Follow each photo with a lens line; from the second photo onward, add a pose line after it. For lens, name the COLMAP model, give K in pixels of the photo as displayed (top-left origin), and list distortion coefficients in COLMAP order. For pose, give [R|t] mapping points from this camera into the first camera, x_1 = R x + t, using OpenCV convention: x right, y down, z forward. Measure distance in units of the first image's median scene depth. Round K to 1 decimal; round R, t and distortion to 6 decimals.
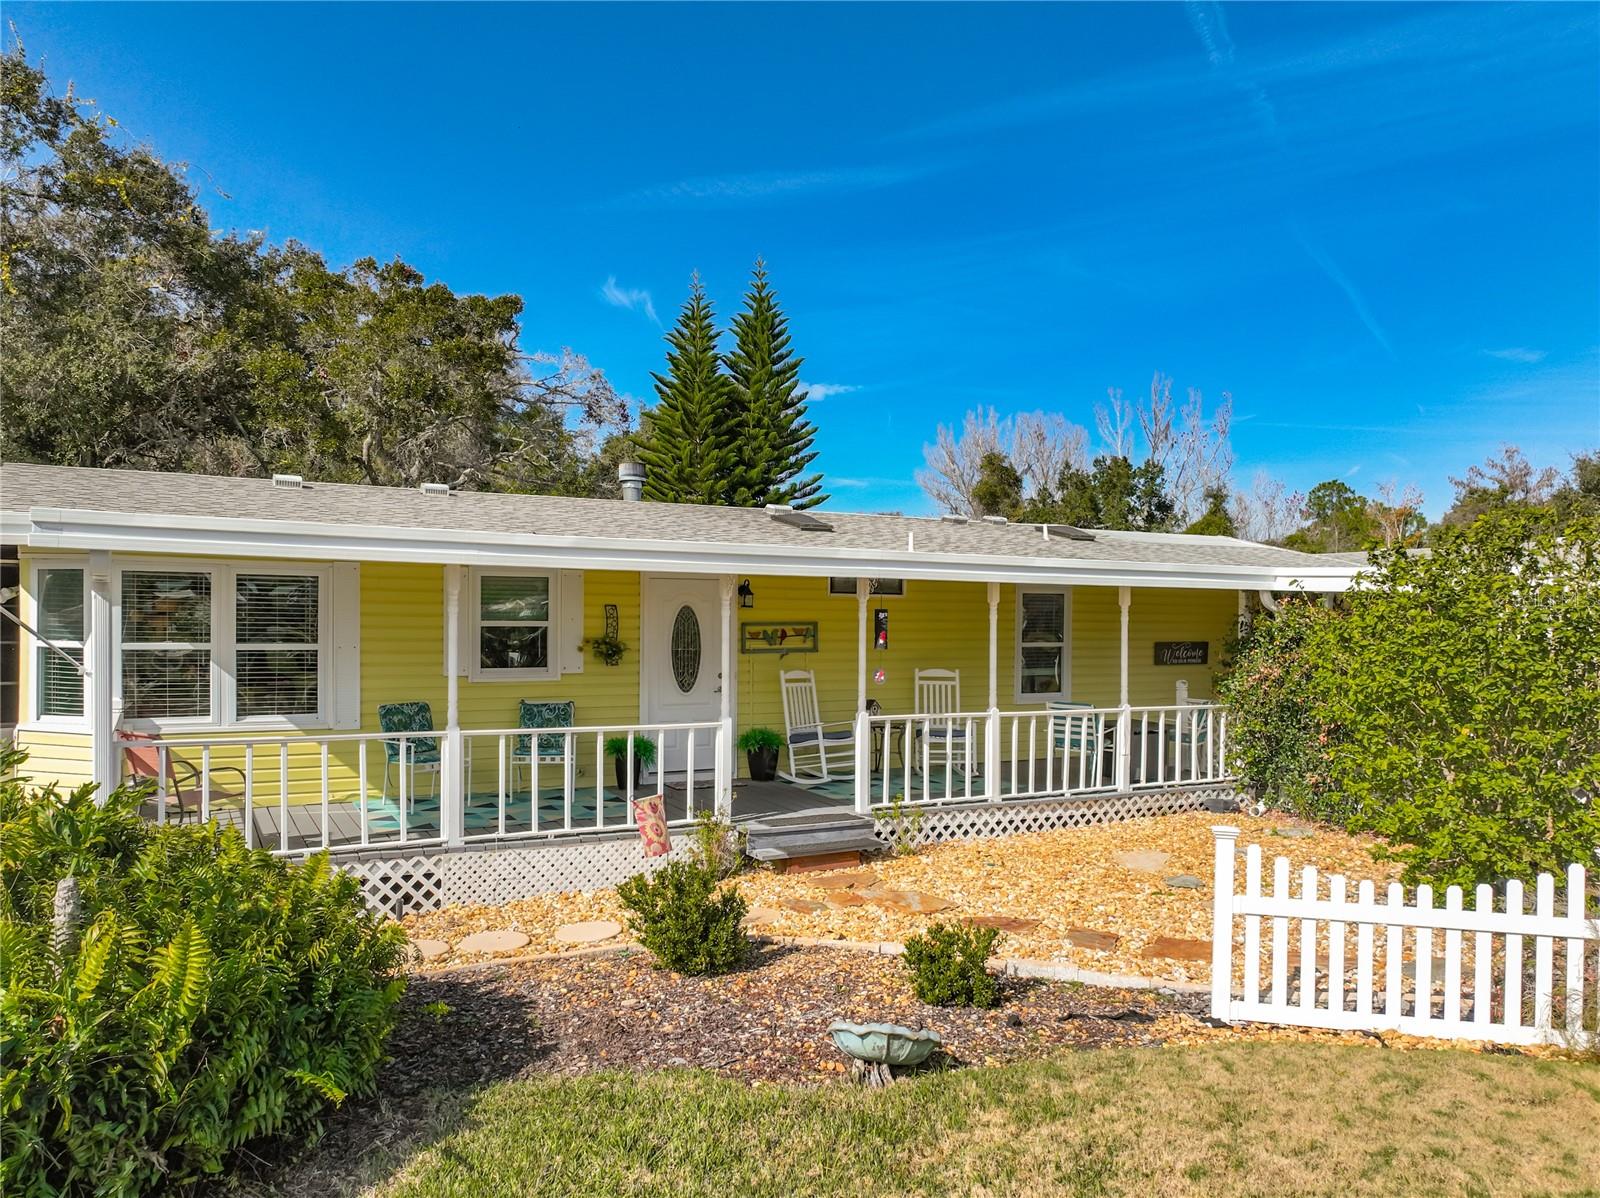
lens RADIAL K [[1168.7, 0, 801.7], [0, 1168.7, 631.4], [0, 0, 1]] dist [0.013649, 0.008441]
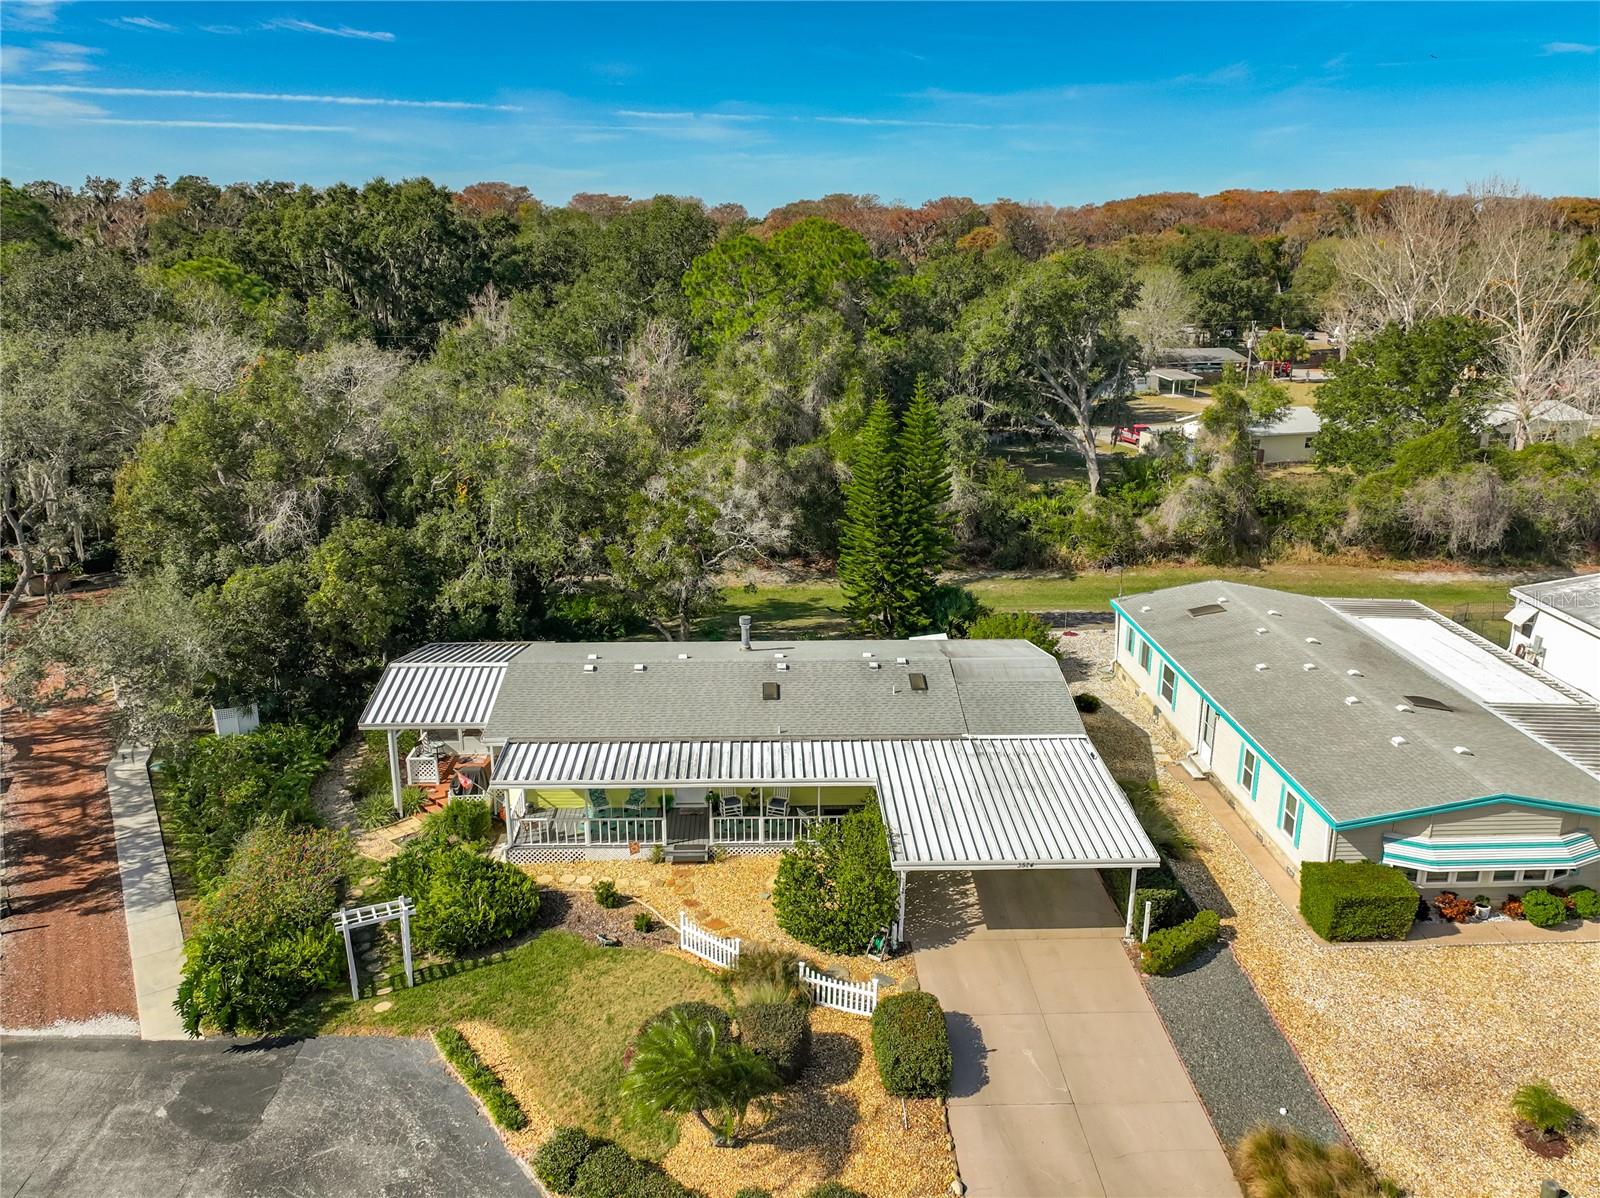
lens RADIAL K [[1166.1, 0, 805.0], [0, 1166.1, 540.0], [0, 0, 1]] dist [-0.006619, -0.000358]
pose [[0.899584, 0.111108, -0.422378, 1.446566], [-0.007040, 0.970663, 0.240342, -1.342219], [0.436691, -0.213234, 0.873975, -1.432624]]
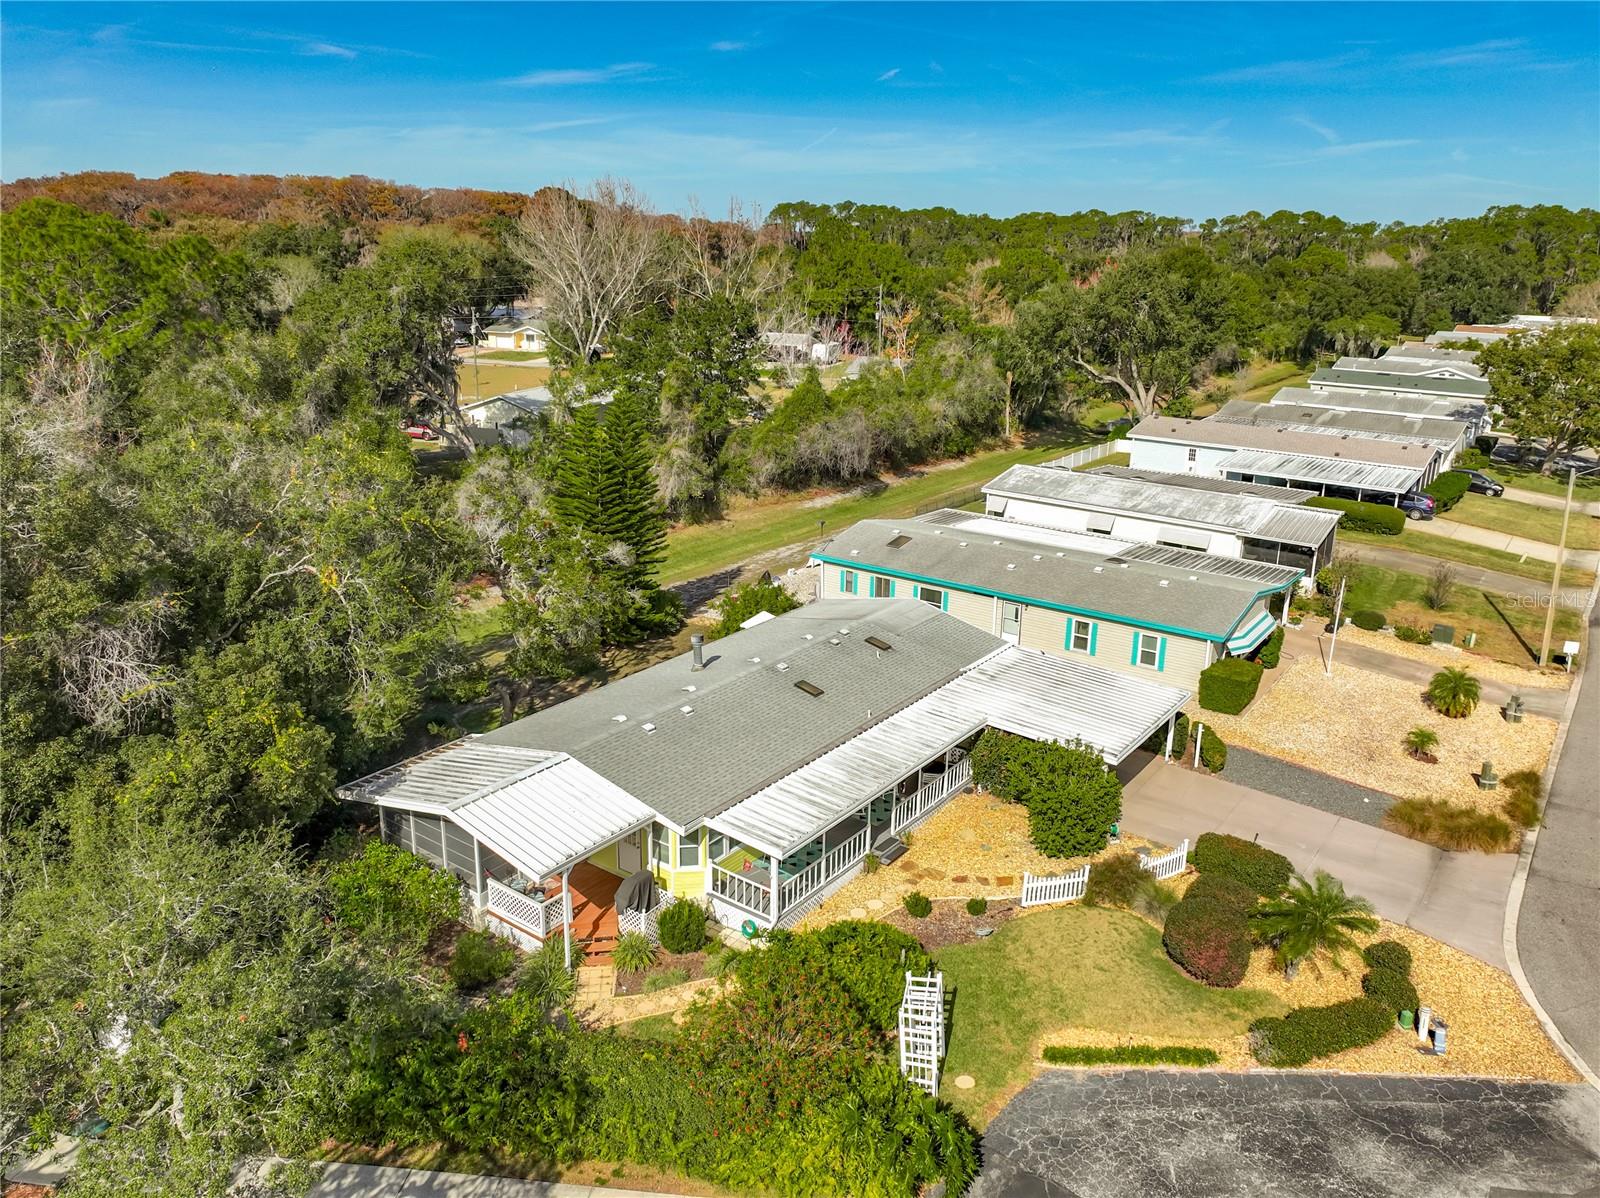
lens RADIAL K [[1174.8, 0, 807.0], [0, 1174.8, 551.7], [0, 0, 1]] dist [-0.005277, 0.007225]
pose [[0.904298, -0.102896, 0.414315, -1.351124], [-0.005637, 0.967554, 0.252600, -1.346545], [-0.426864, -0.230761, 0.874378, -1.496590]]
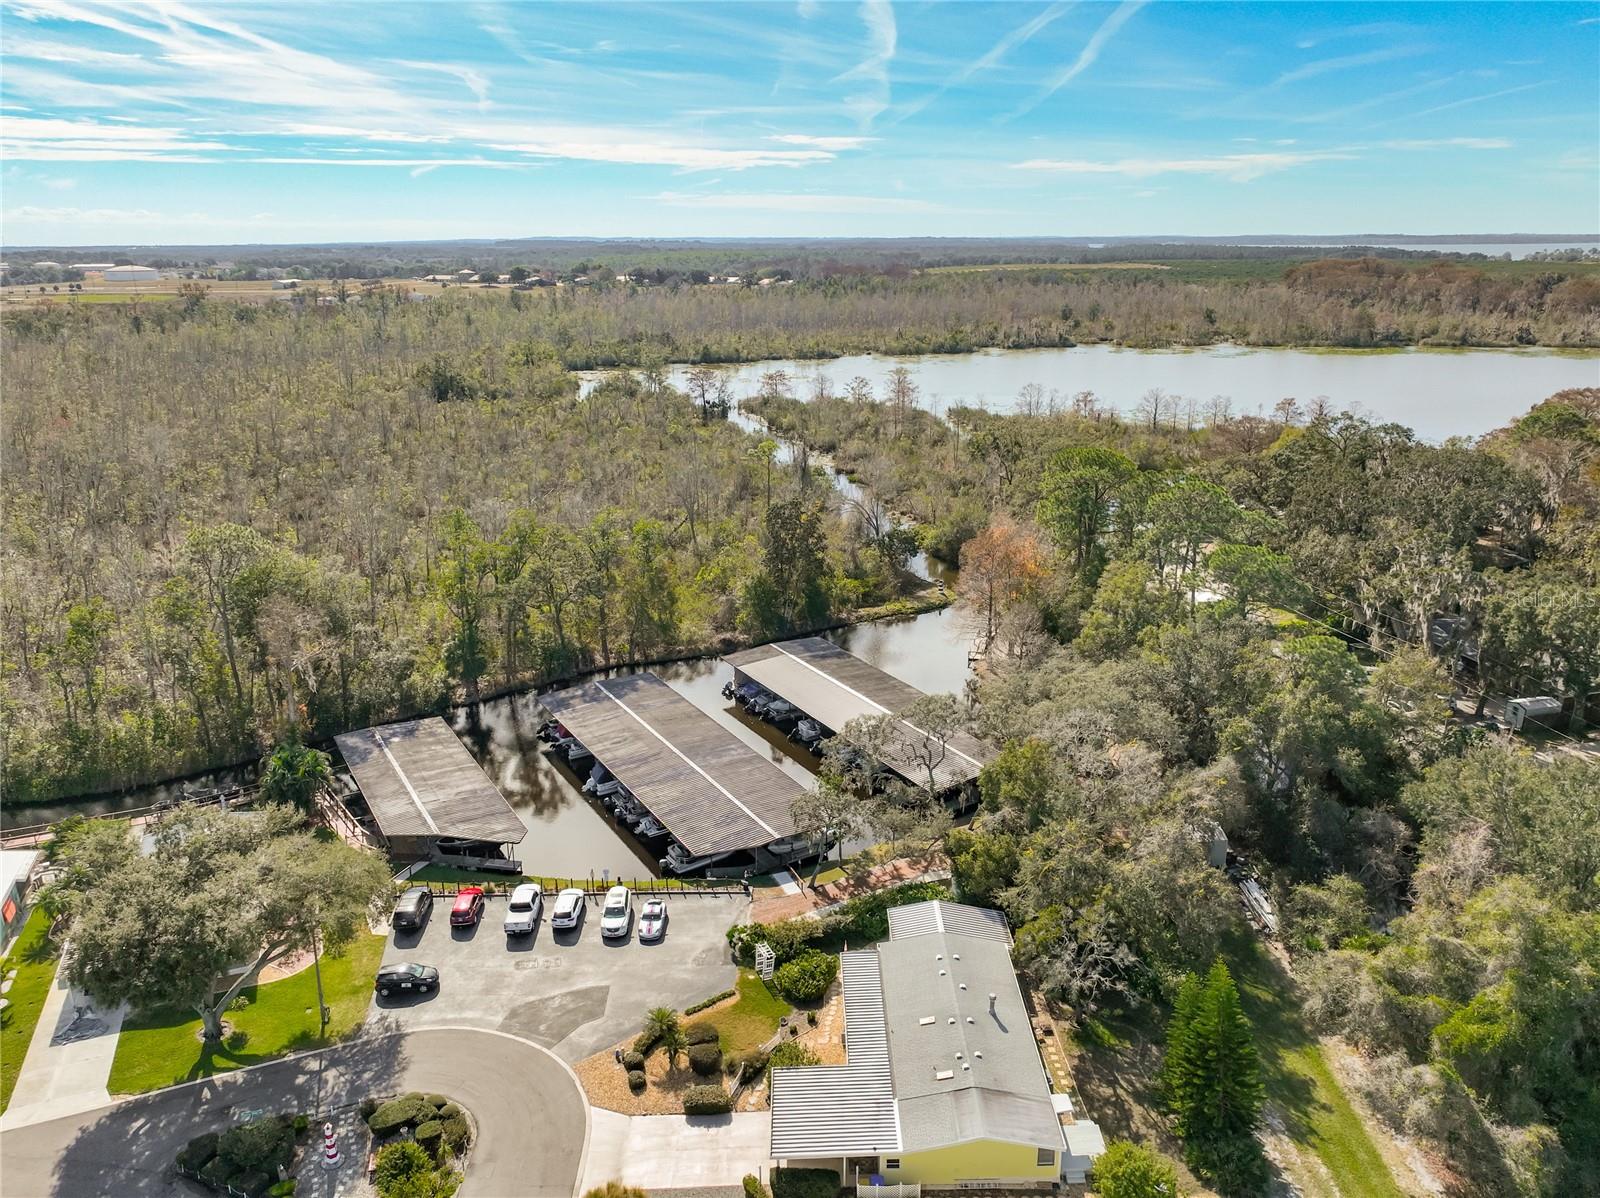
lens RADIAL K [[1174.8, 0, 807.0], [0, 1174.8, 551.7], [0, 0, 1]] dist [-0.005277, 0.007225]
pose [[-0.465077, 0.220890, -0.857269, 5.079601], [-0.022050, 0.965180, 0.260657, -4.130557], [0.884996, 0.140128, -0.444012, 3.174245]]
